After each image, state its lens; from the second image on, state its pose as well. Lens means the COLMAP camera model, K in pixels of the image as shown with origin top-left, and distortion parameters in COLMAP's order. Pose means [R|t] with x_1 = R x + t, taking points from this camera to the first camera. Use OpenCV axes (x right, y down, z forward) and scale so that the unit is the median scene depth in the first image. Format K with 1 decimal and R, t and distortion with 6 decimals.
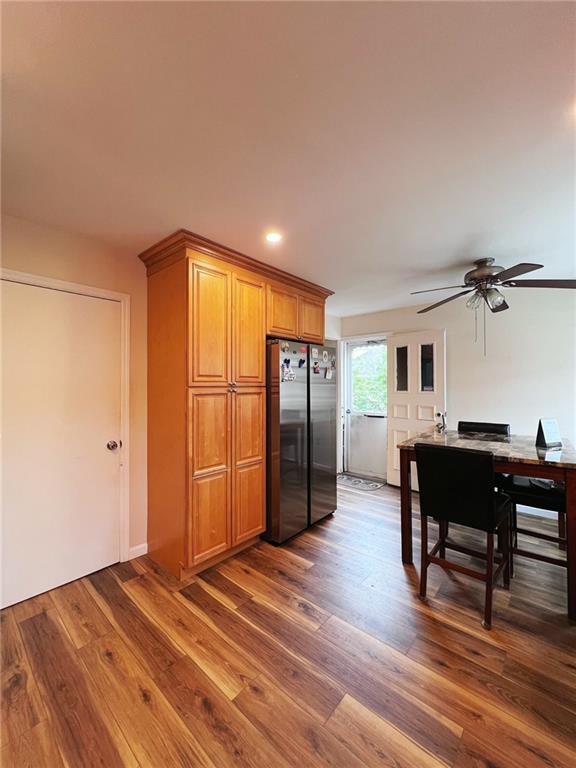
lens RADIAL K [[308.3, 0, 289.5], [0, 308.3, 381.6], [0, 0, 1]] dist [0.000095, 0.000385]
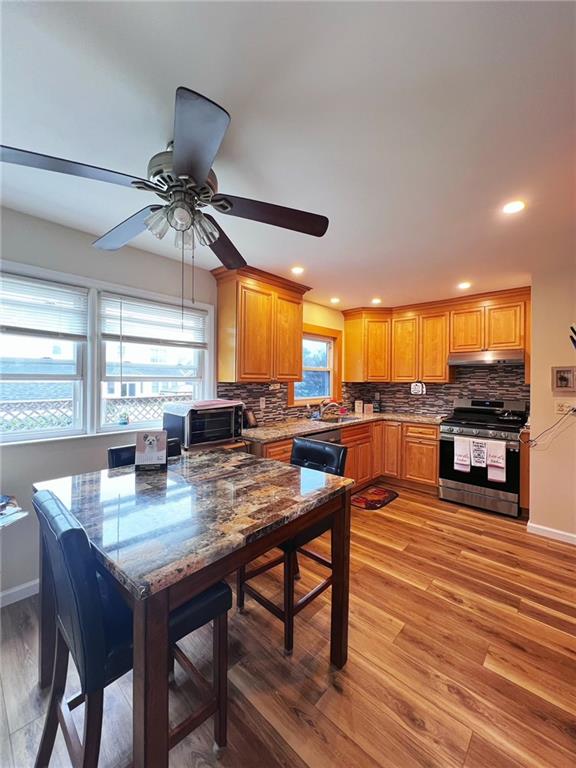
lens RADIAL K [[308.3, 0, 289.5], [0, 308.3, 381.6], [0, 0, 1]] dist [0.000095, 0.000385]
pose [[-0.999766, -0.007187, 0.020422, 0.463513], [-0.007461, 0.999883, -0.013363, 0.012489], [-0.020323, -0.013512, -0.999702, 1.612009]]
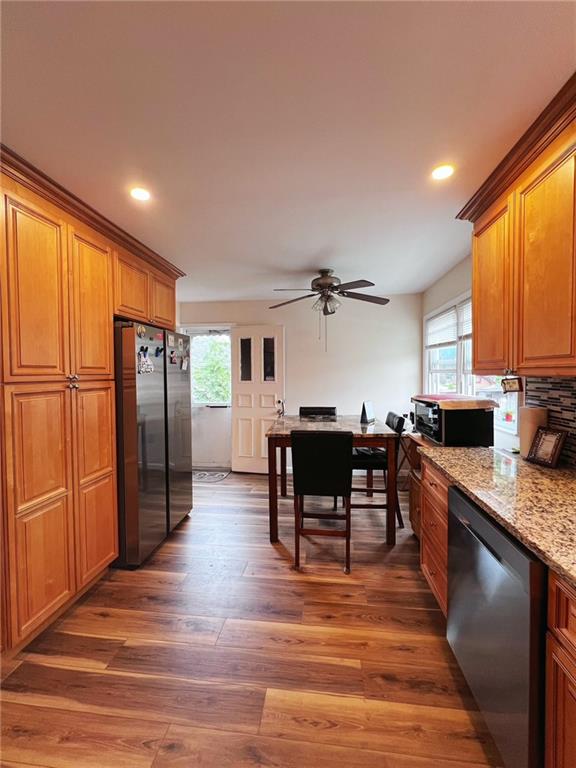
lens RADIAL K [[308.3, 0, 289.5], [0, 308.3, 381.6], [0, 0, 1]] dist [0.000095, 0.000385]
pose [[0.826851, -0.018046, 0.562132, -0.168631], [-0.003430, 0.999305, 0.037125, -0.011566], [-0.562411, -0.032625, 0.826214, 0.092897]]
